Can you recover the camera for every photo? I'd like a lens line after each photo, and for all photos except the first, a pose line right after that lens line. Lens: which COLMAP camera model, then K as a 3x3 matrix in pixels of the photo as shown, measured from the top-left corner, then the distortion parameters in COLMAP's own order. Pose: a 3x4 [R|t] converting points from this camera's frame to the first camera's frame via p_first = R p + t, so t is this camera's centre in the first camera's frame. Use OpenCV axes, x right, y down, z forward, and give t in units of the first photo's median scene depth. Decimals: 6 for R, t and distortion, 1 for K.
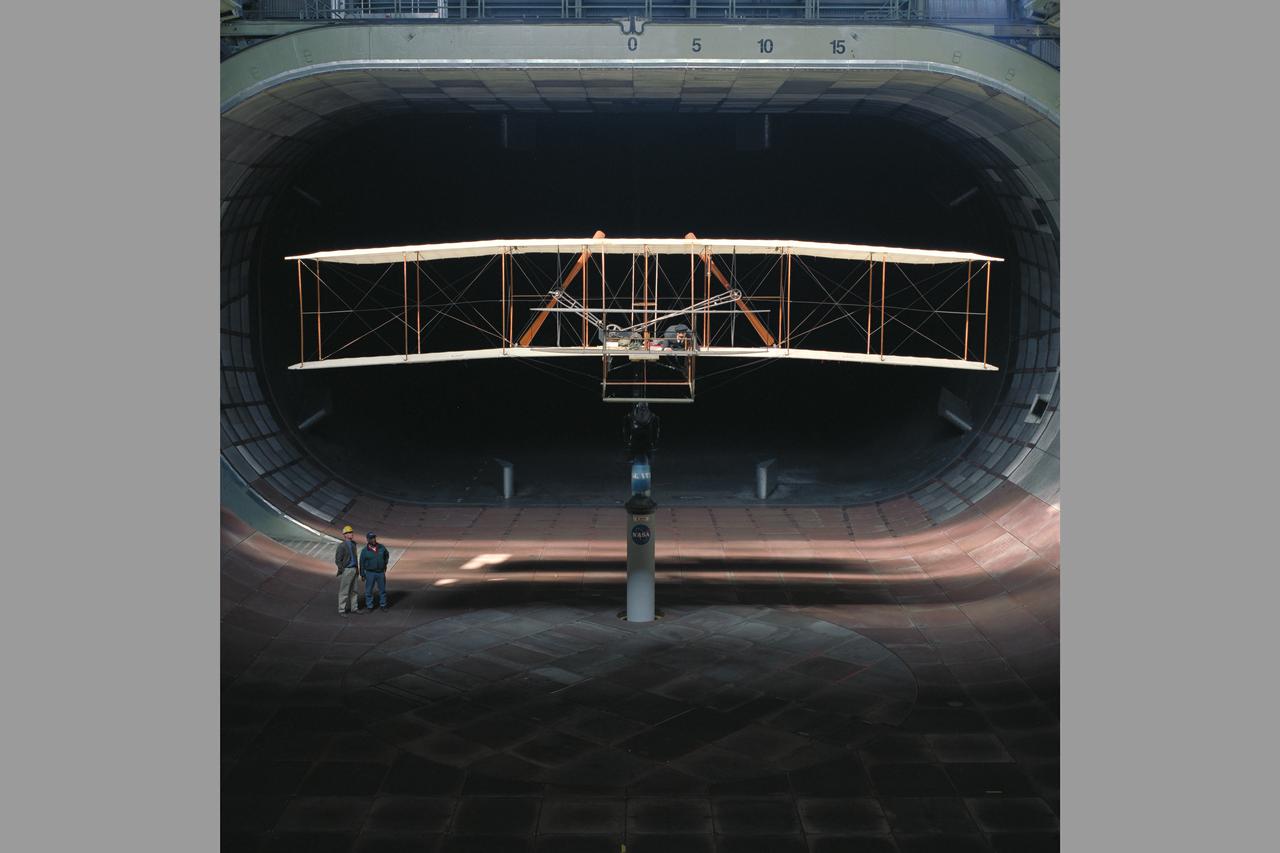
lens RADIAL K [[1226.5, 0, 640.0], [0, 1226.5, 426.5], [0, 0, 1]] dist [-0.072061, 0.004306]
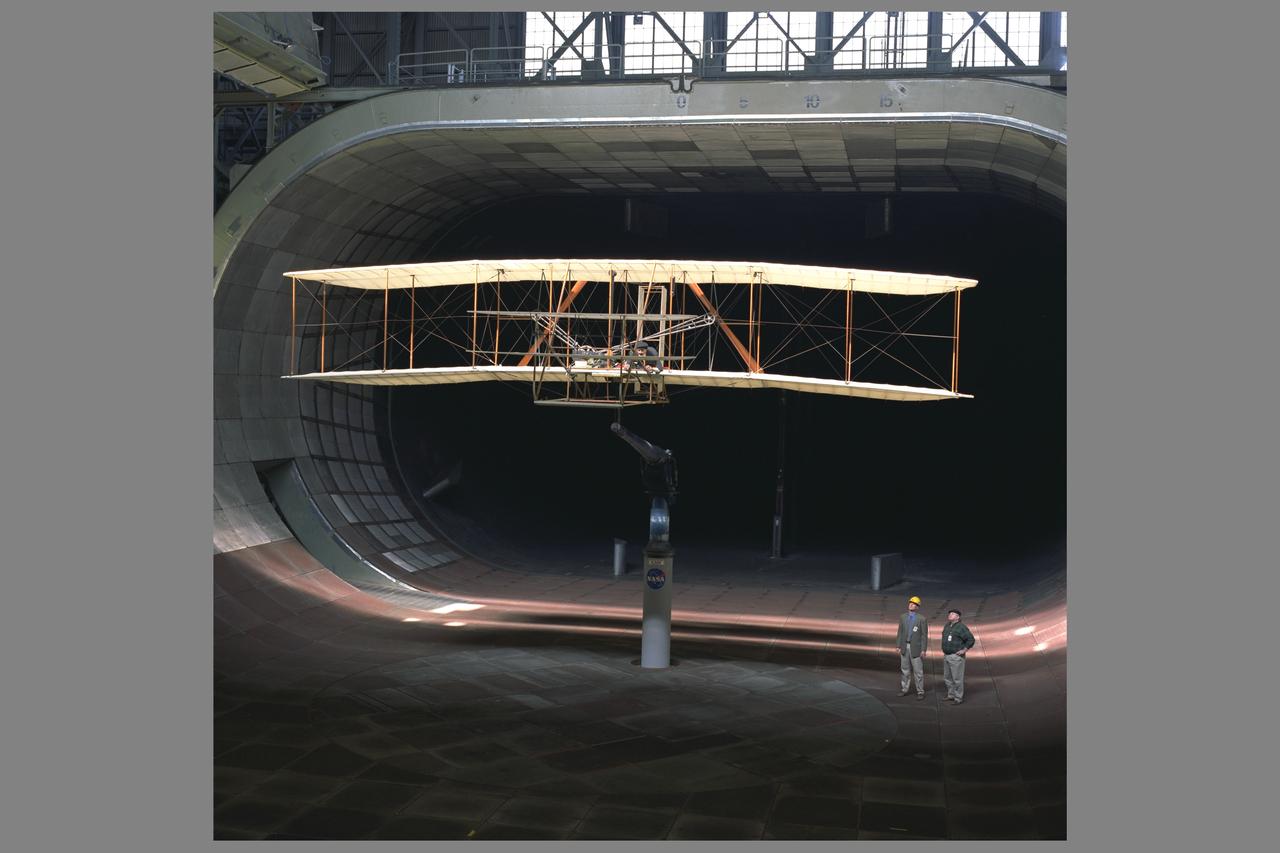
lens RADIAL K [[1226.5, 0, 640.0], [0, 1226.5, 426.5], [0, 0, 1]] dist [-0.072061, 0.004306]
pose [[0.979051, 0.031388, -0.201181, 0.175626], [-0.053307, 0.993097, -0.104479, 0.067324], [0.196513, 0.113015, 0.973966, 0.022047]]
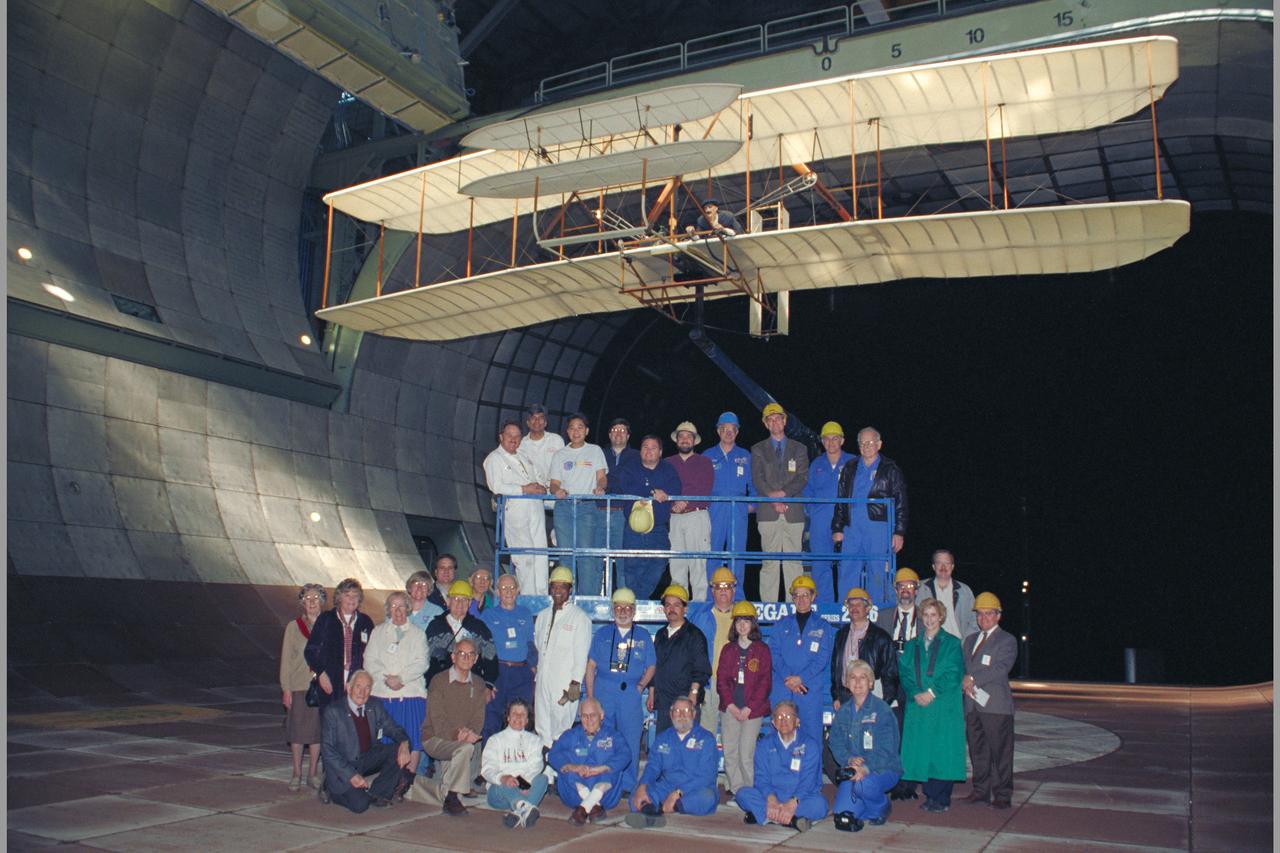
lens RADIAL K [[1078.2, 0, 640.0], [0, 1078.2, 426.5], [0, 0, 1]] dist [-0.097993, 0.072999]
pose [[0.895267, -0.055517, -0.442057, 0.206530], [-0.072877, 0.960594, -0.268230, 0.170757], [0.439529, 0.272353, 0.855943, 0.331882]]
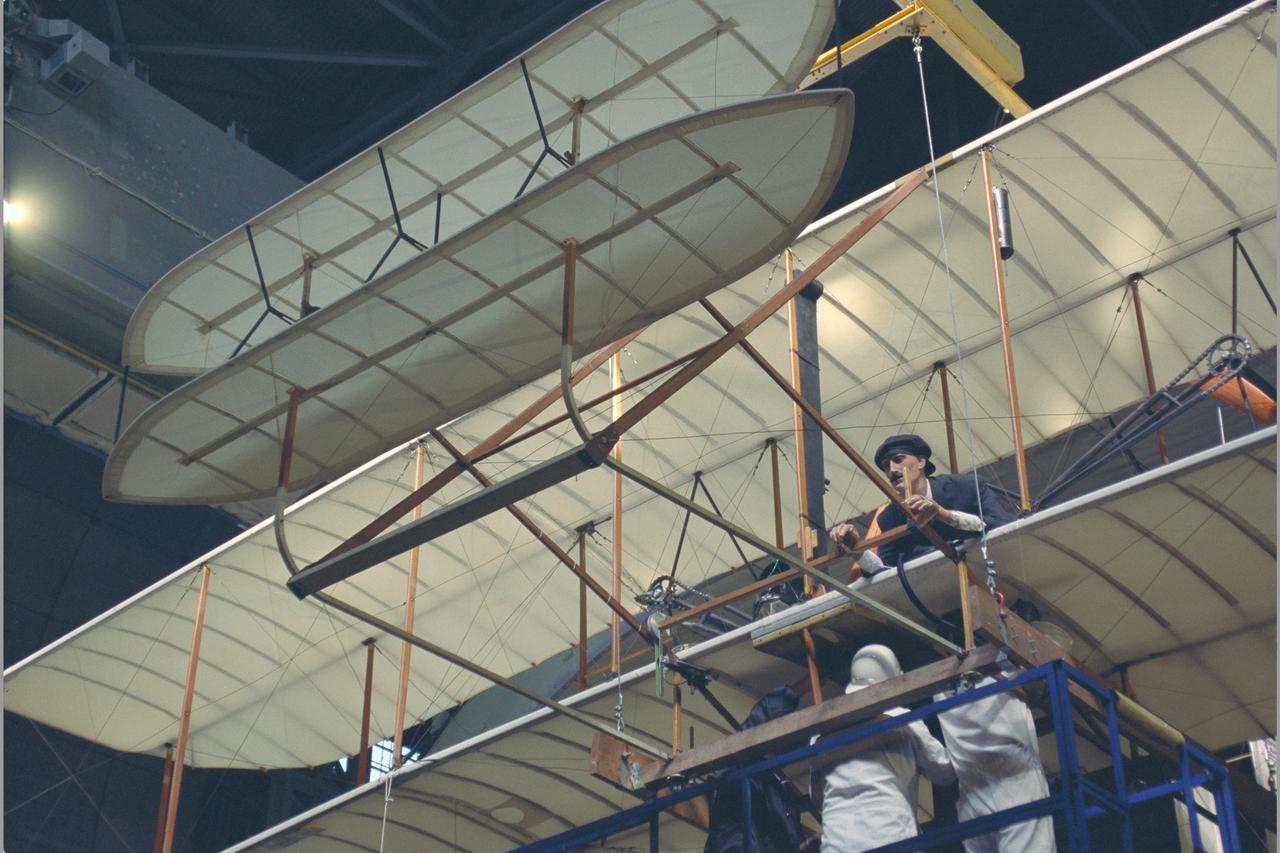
lens RADIAL K [[2149.8, 0, 682.3], [0, 2149.8, 363.8], [0, 0, 1]] dist [0.257649, 0.043913]
pose [[0.769082, -0.367226, -0.523124, 0.169407], [-0.070686, 0.764577, -0.640645, 0.133448], [0.635230, 0.529686, 0.562064, 0.530639]]
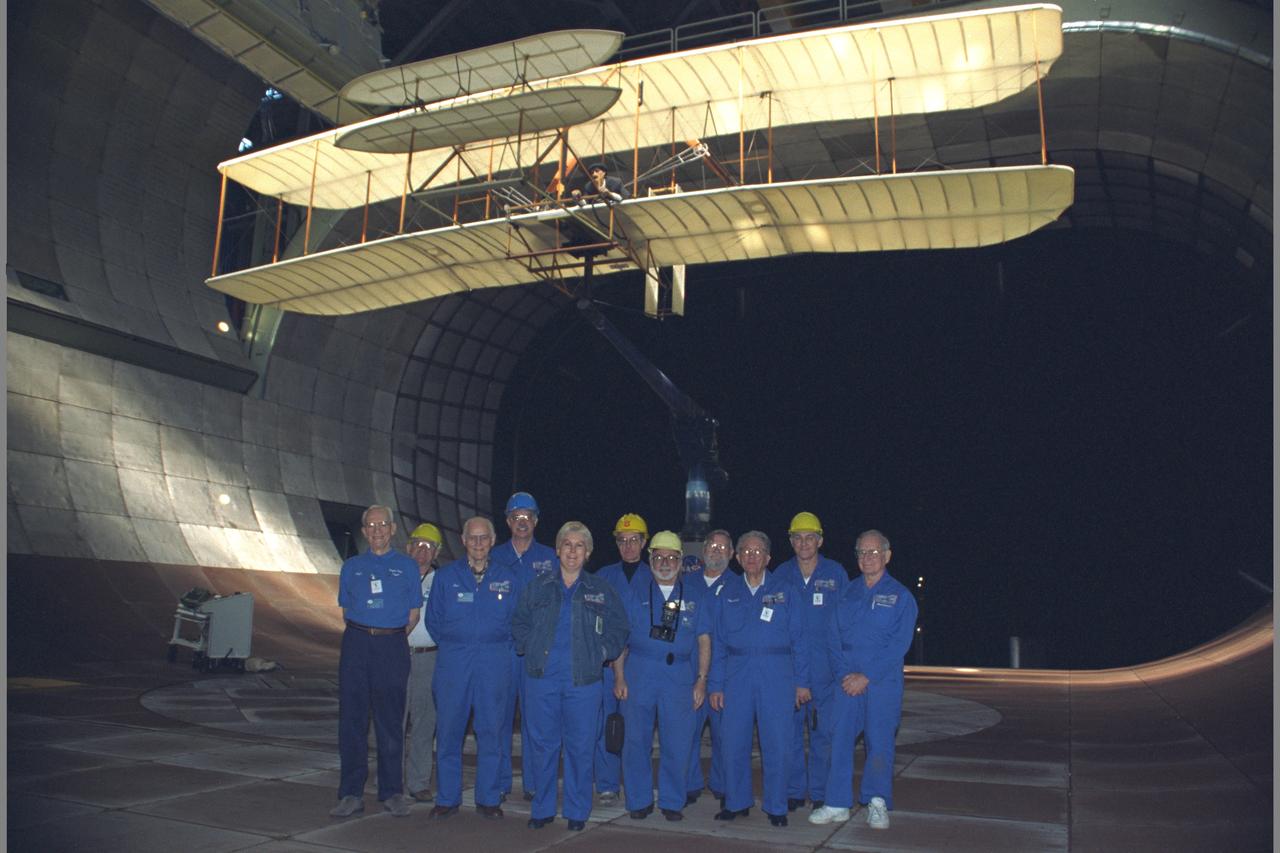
lens RADIAL K [[996.6, 0, 640.0], [0, 996.6, 426.5], [0, 0, 1]] dist [-0.119171, 0.089763]
pose [[0.922676, -0.045905, -0.382835, 0.206307], [-0.070456, 0.956098, -0.284450, 0.174720], [0.379085, 0.289428, 0.878934, 0.387619]]
